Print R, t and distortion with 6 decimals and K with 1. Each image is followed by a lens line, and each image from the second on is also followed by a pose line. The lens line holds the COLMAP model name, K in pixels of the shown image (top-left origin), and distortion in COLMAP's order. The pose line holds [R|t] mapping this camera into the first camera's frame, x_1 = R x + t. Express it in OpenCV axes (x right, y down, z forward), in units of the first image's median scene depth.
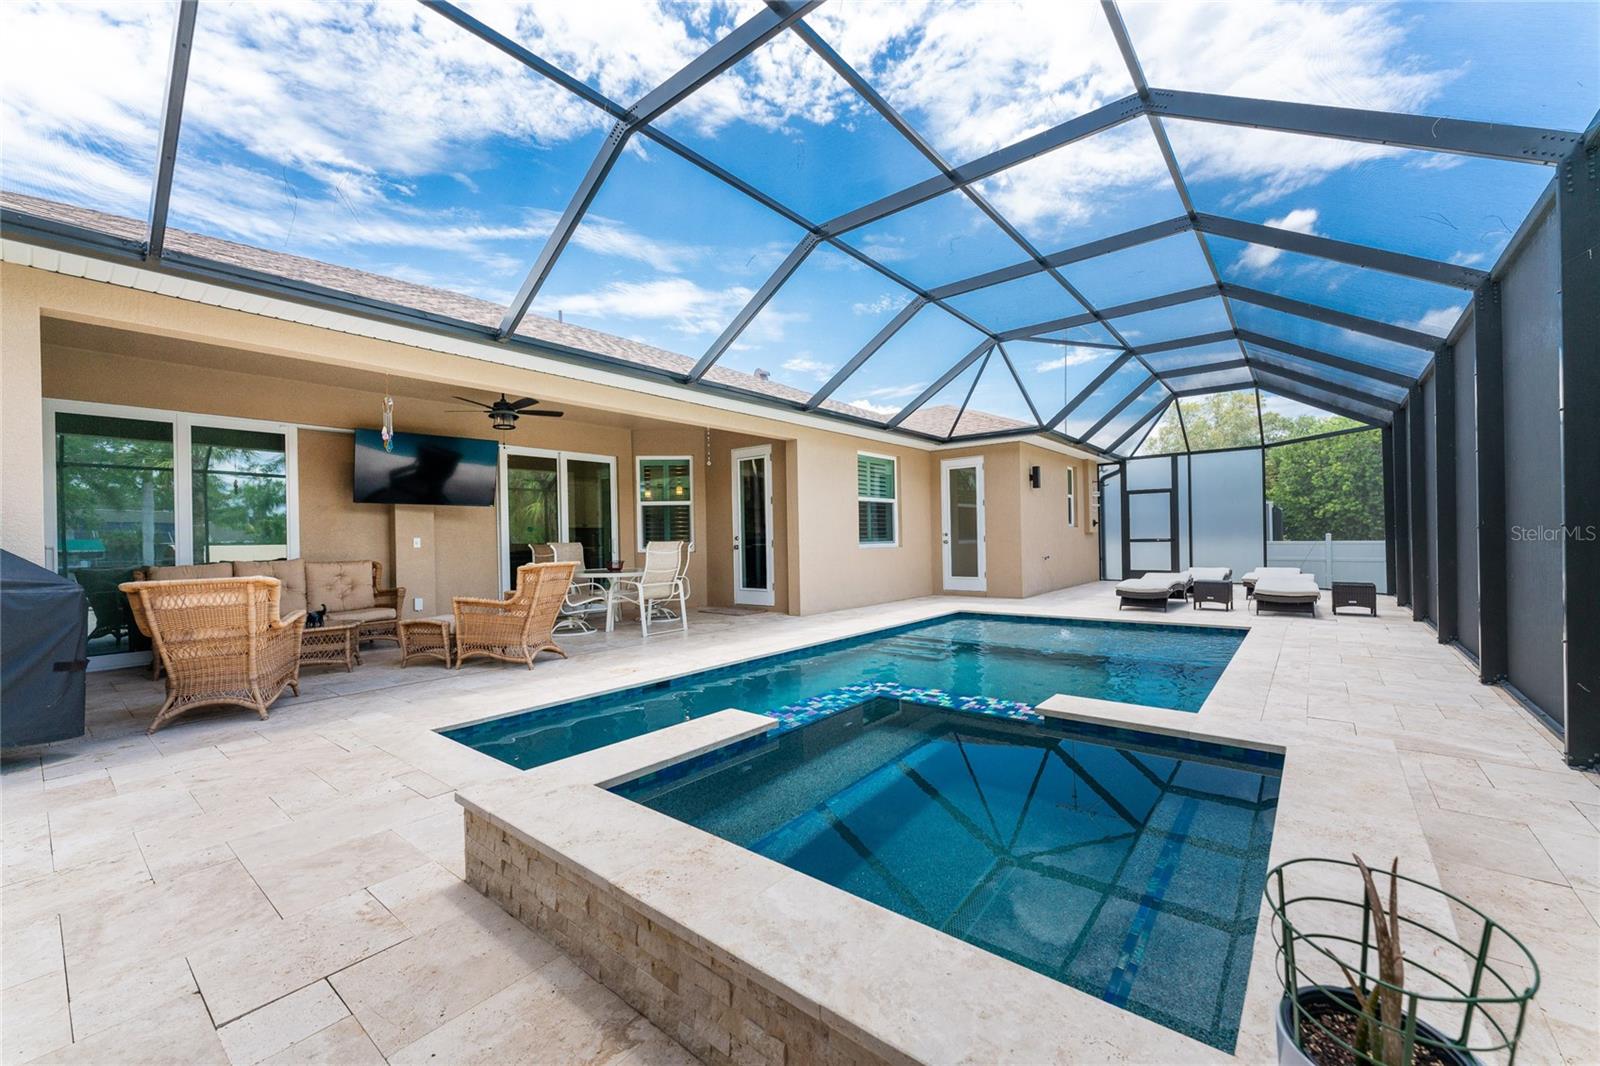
lens RADIAL K [[643.2, 0, 801.8], [0, 643.2, 535.0], [0, 0, 1]] dist [-0.000184, -0.000777]
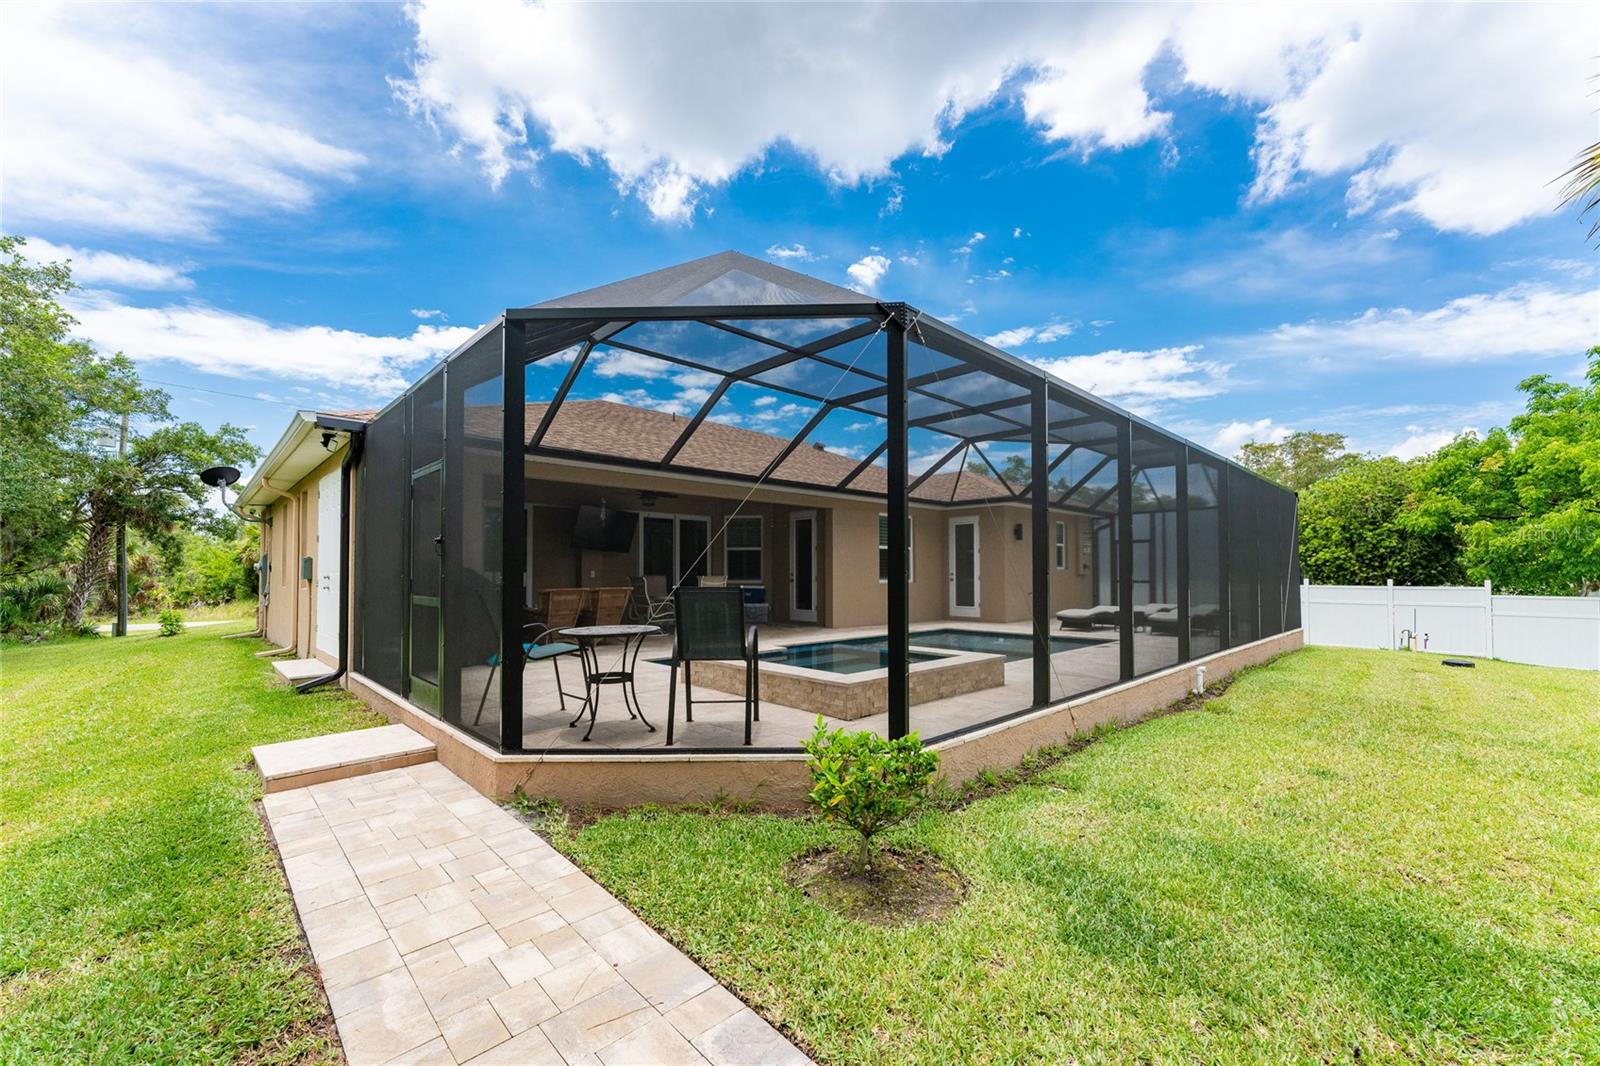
lens RADIAL K [[643.2, 0, 803.2], [0, 643.2, 553.0], [0, 0, 1]] dist [-0.000184, -0.000777]
pose [[0.993657, 0.015019, -0.111442, 0.079172], [-0.017747, 0.999566, -0.023529, -0.008517], [0.111041, 0.025357, 0.993492, -0.405771]]
